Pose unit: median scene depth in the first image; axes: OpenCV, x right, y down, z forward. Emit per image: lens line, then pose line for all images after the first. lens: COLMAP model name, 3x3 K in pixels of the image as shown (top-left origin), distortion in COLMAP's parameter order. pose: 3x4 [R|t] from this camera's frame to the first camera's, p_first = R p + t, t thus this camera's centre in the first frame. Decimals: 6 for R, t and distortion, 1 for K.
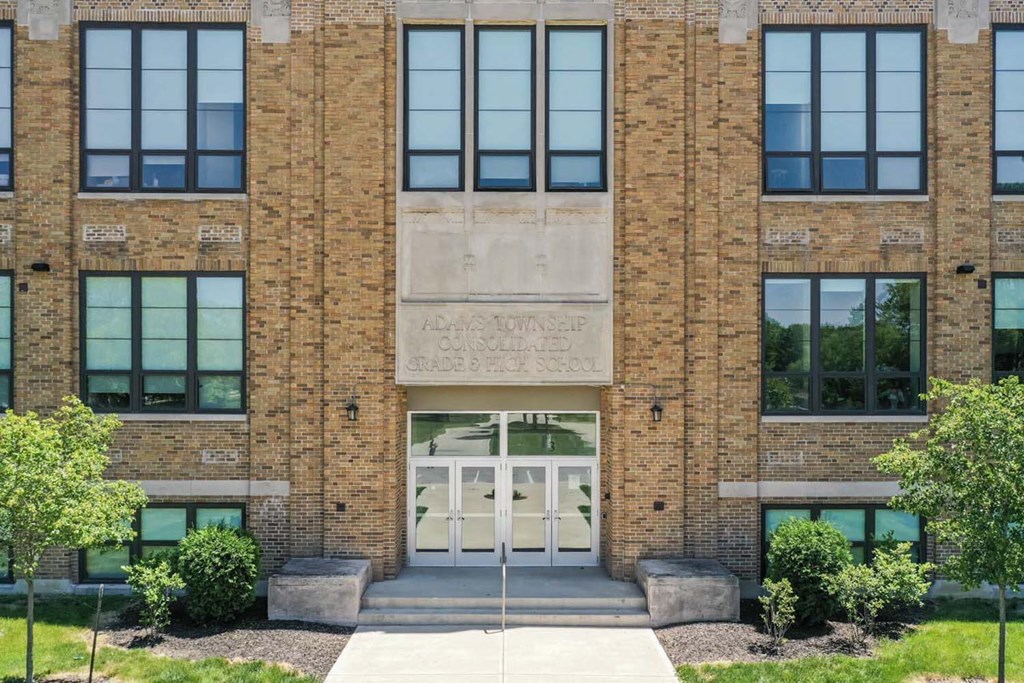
lens RADIAL K [[803.2, 0, 512.0], [0, 803.2, 341.5], [0, 0, 1]] dist [0.002165, 0.000829]
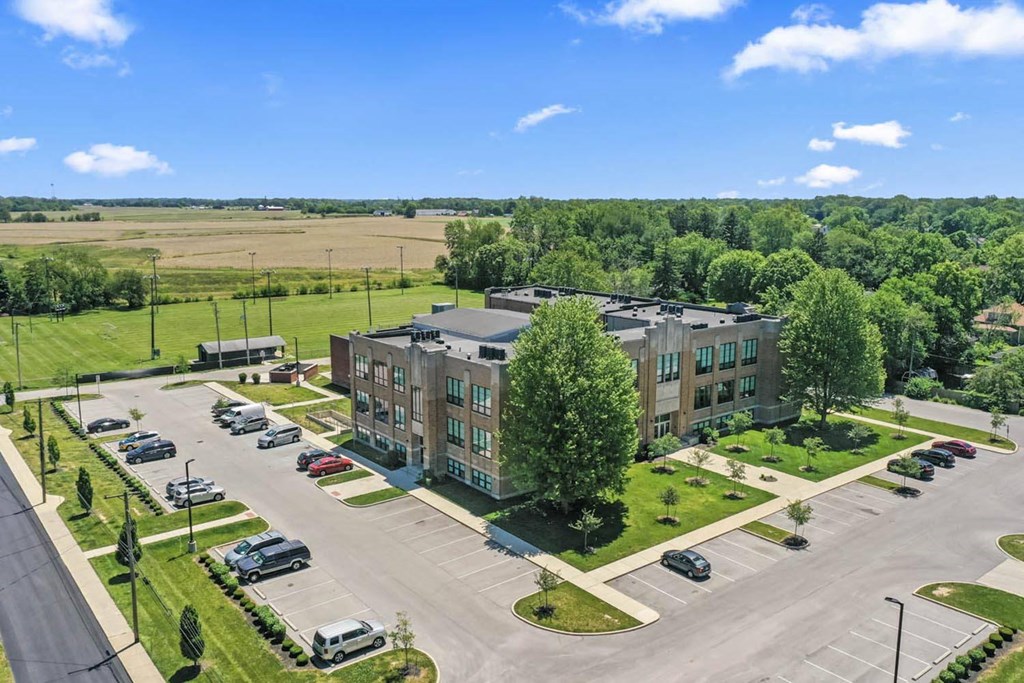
lens RADIAL K [[803.2, 0, 512.0], [0, 803.2, 341.5], [0, 0, 1]] dist [0.002165, 0.000829]
pose [[0.784021, -0.112416, 0.610470, -4.500577], [0.001692, 0.983848, 0.178999, -1.540584], [-0.620732, -0.139306, 0.771547, -2.828132]]
